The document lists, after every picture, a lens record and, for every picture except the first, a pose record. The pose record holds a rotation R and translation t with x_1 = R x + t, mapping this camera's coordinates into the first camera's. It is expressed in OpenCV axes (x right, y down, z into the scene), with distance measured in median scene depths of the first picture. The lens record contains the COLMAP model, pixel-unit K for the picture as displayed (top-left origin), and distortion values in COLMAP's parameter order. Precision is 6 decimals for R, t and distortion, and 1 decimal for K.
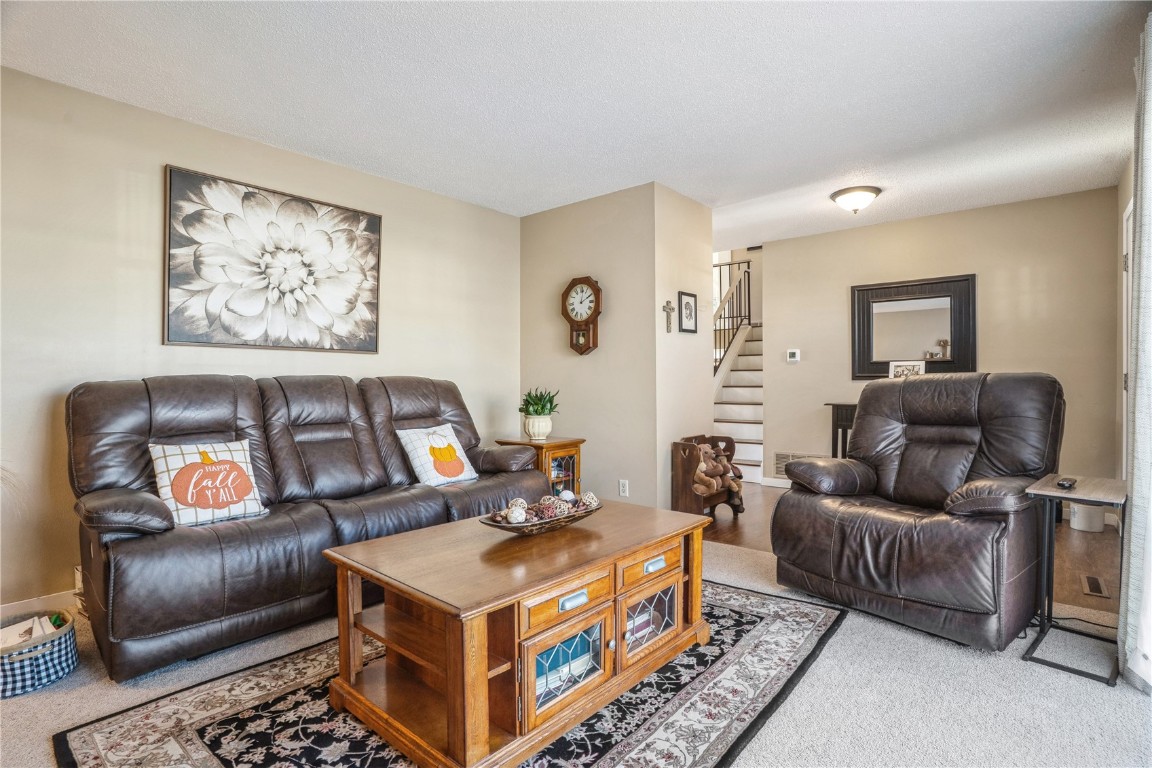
lens RADIAL K [[568.6, 0, 570.5], [0, 568.6, 397.8], [0, 0, 1]] dist [-0.086278, 0.041735]
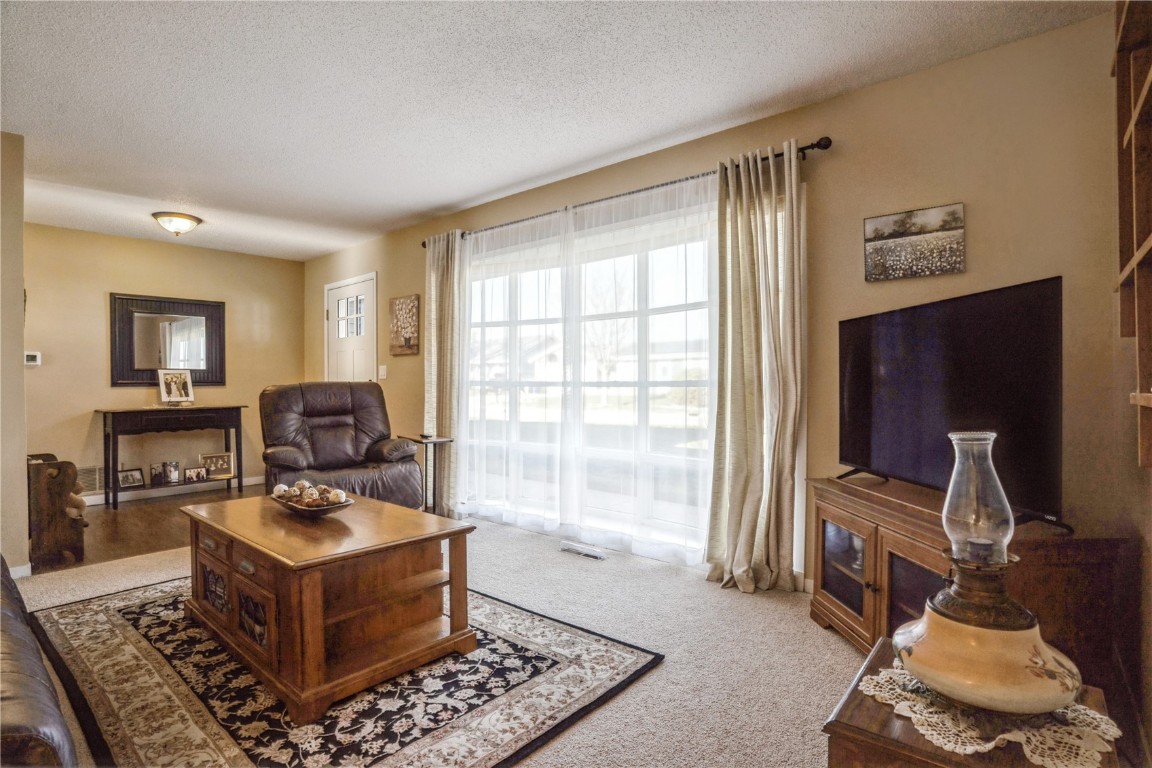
lens RADIAL K [[565.0, 0, 571.9], [0, 565.0, 386.6], [0, 0, 1]] dist [-0.000839, 0.000133]
pose [[0.008066, -0.003672, 0.999961, -1.456562], [0.037642, 0.999286, 0.003366, -0.014579], [-0.999259, 0.037613, 0.008199, 0.520744]]
